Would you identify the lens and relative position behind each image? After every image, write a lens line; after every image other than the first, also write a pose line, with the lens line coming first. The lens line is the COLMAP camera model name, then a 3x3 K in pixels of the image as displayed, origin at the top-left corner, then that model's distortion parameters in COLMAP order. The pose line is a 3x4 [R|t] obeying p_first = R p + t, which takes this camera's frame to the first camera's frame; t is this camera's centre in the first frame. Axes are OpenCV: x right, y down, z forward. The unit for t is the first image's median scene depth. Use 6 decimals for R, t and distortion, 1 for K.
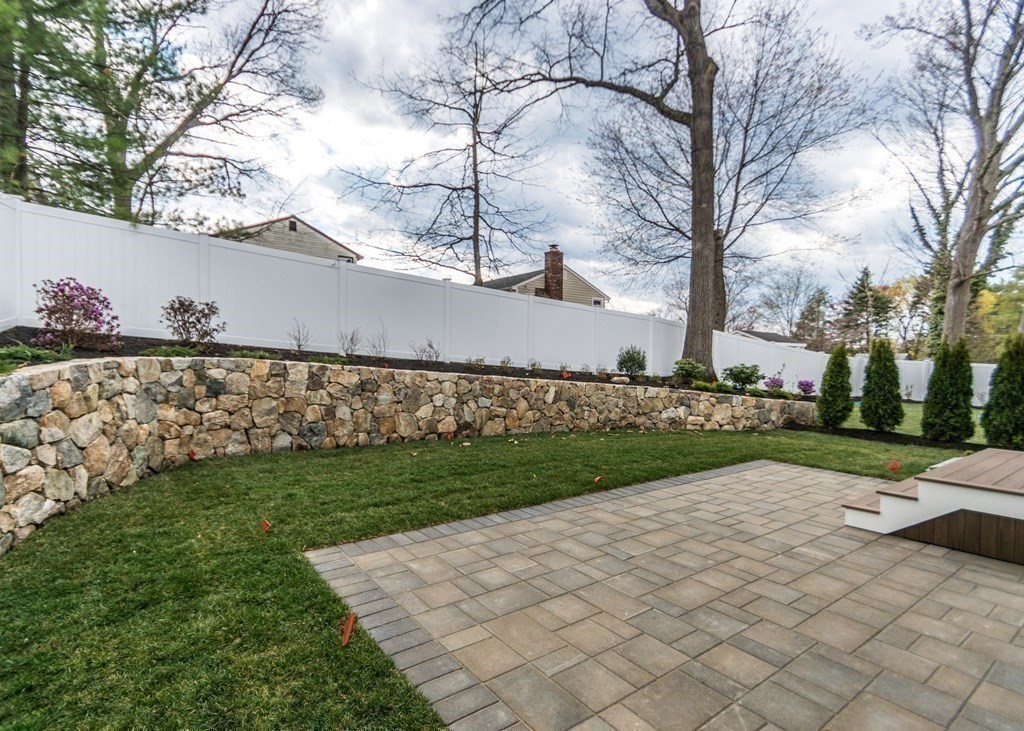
lens RADIAL K [[515.4, 0, 509.1], [0, 515.4, 367.1], [0, 0, 1]] dist [0.018444, -0.000582]
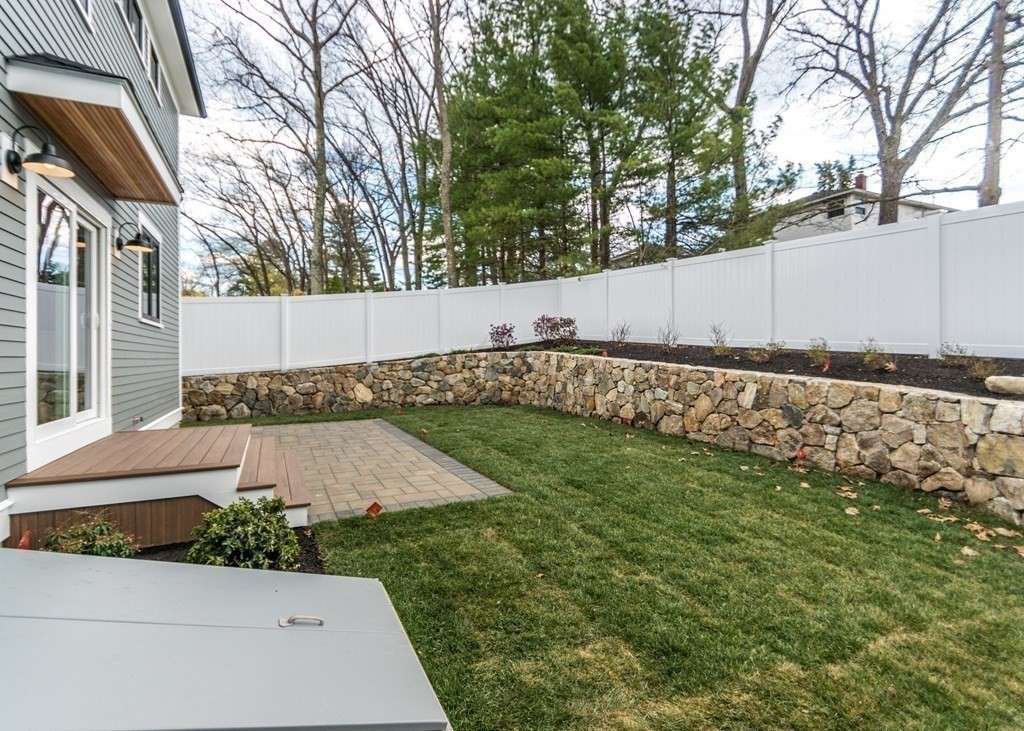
lens RADIAL K [[515.4, 0, 505.4], [0, 515.4, 361.9], [0, 0, 1]] dist [0.018444, -0.000582]
pose [[-0.215353, 0.001770, -0.976535, 0.913312], [-0.001601, 0.999996, 0.002166, 0.011927], [0.976535, 0.002030, -0.215350, 0.968405]]
